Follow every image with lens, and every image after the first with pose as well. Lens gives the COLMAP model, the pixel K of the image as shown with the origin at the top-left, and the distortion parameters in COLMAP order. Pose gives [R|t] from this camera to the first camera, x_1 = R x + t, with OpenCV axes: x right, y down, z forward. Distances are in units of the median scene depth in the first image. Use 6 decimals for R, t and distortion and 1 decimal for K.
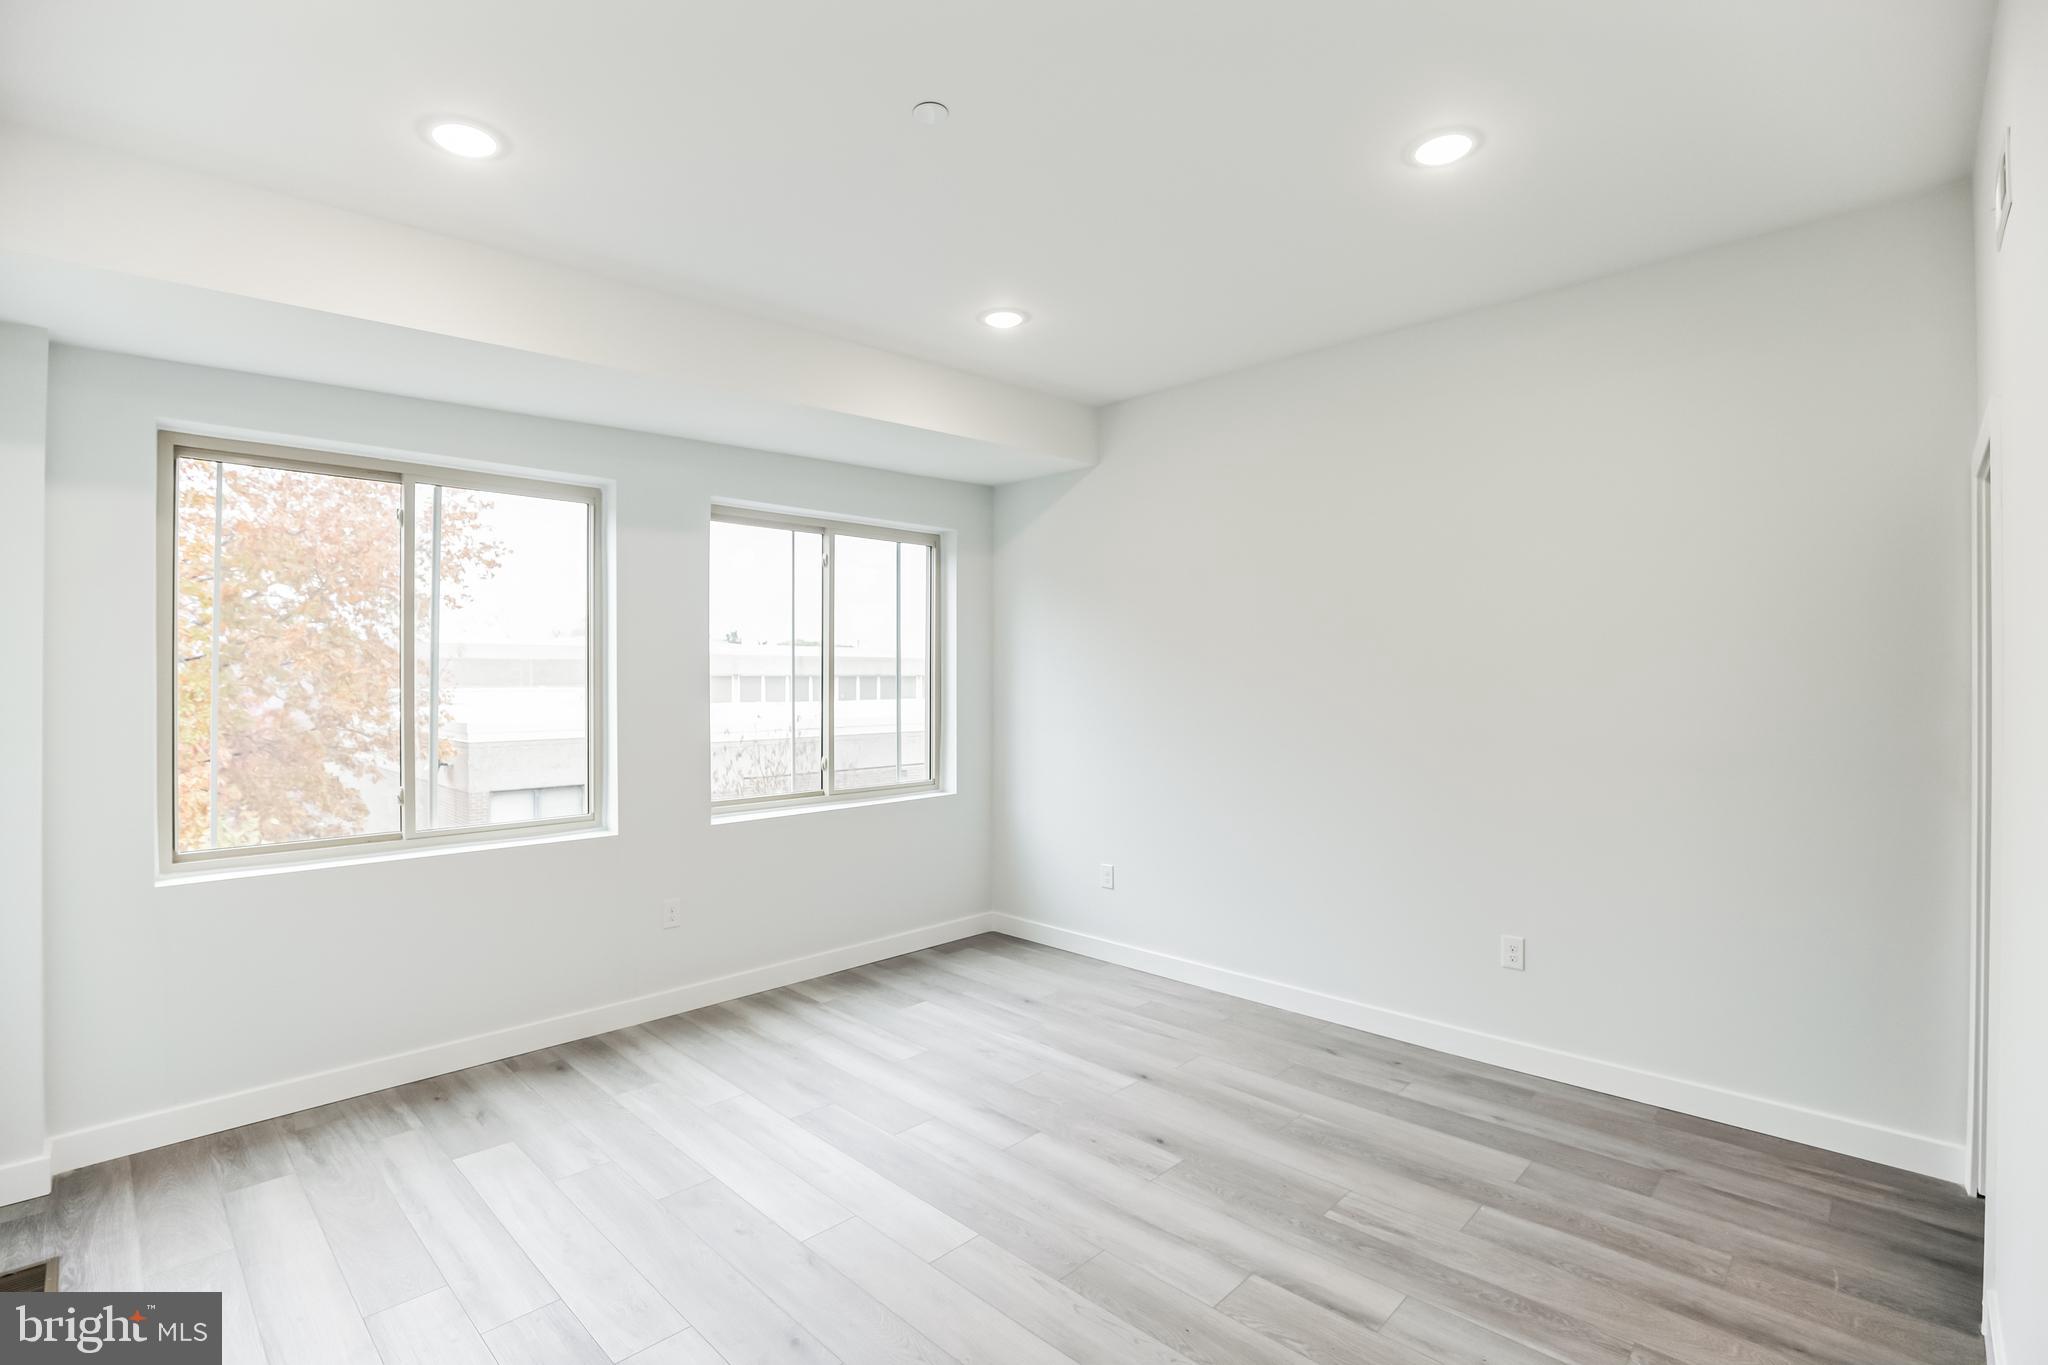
lens RADIAL K [[953.3, 0, 1021.9], [0, 953.3, 684.3], [0, 0, 1]] dist [-0.000070, 0.000084]
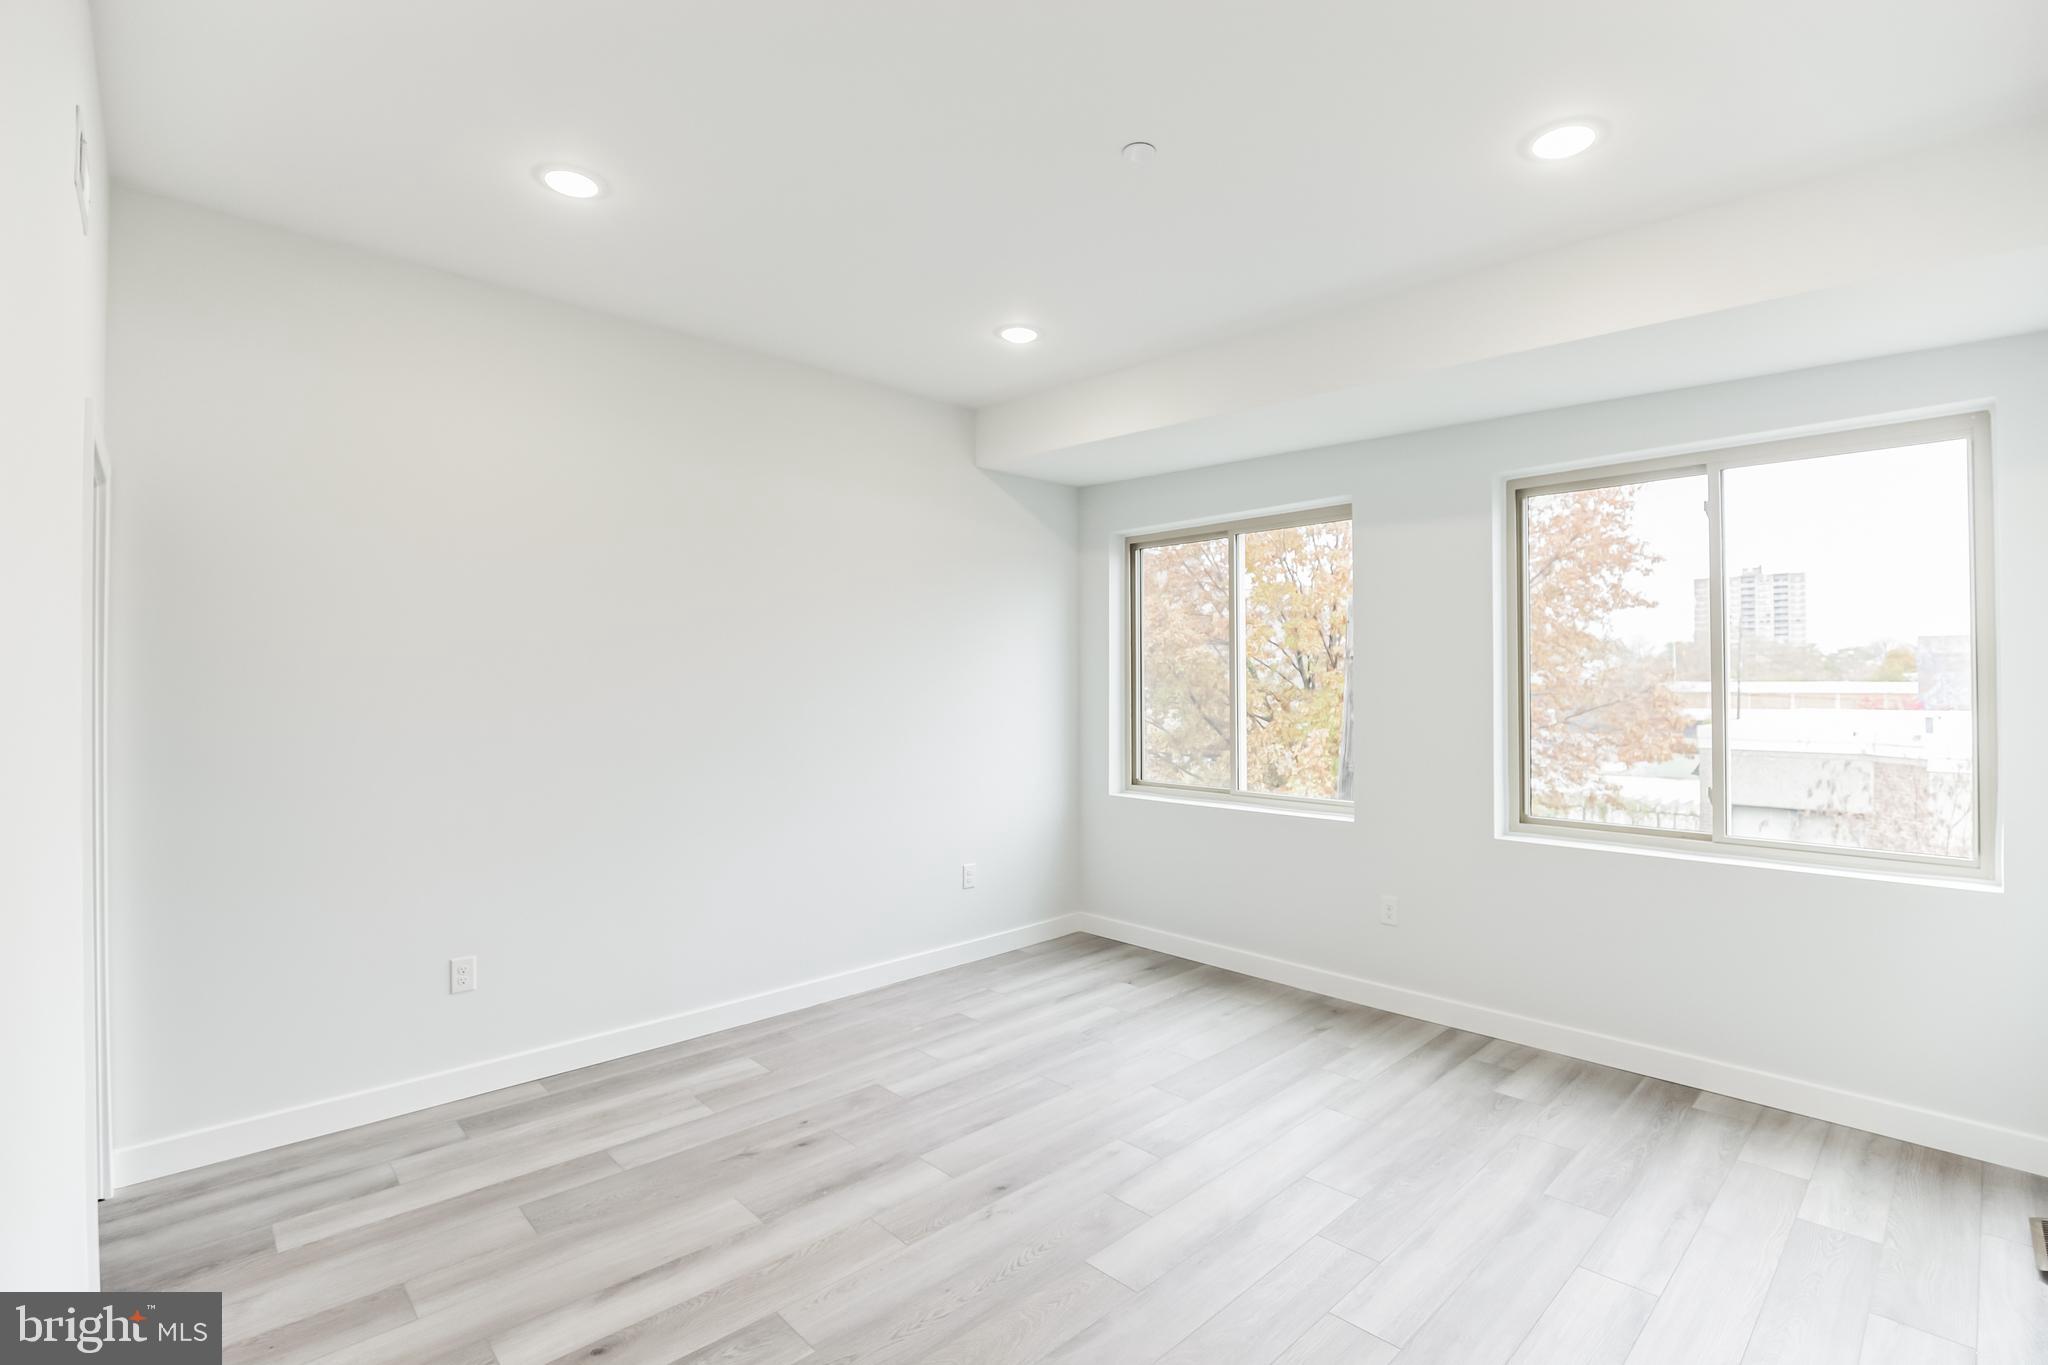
lens RADIAL K [[953.3, 0, 1021.9], [0, 953.3, 684.3], [0, 0, 1]] dist [-0.000070, 0.000084]
pose [[-0.028691, 0.009472, -0.999543, 0.472381], [-0.001109, 0.999954, 0.009508, -0.006076], [0.999588, 0.001381, -0.028679, 0.463146]]
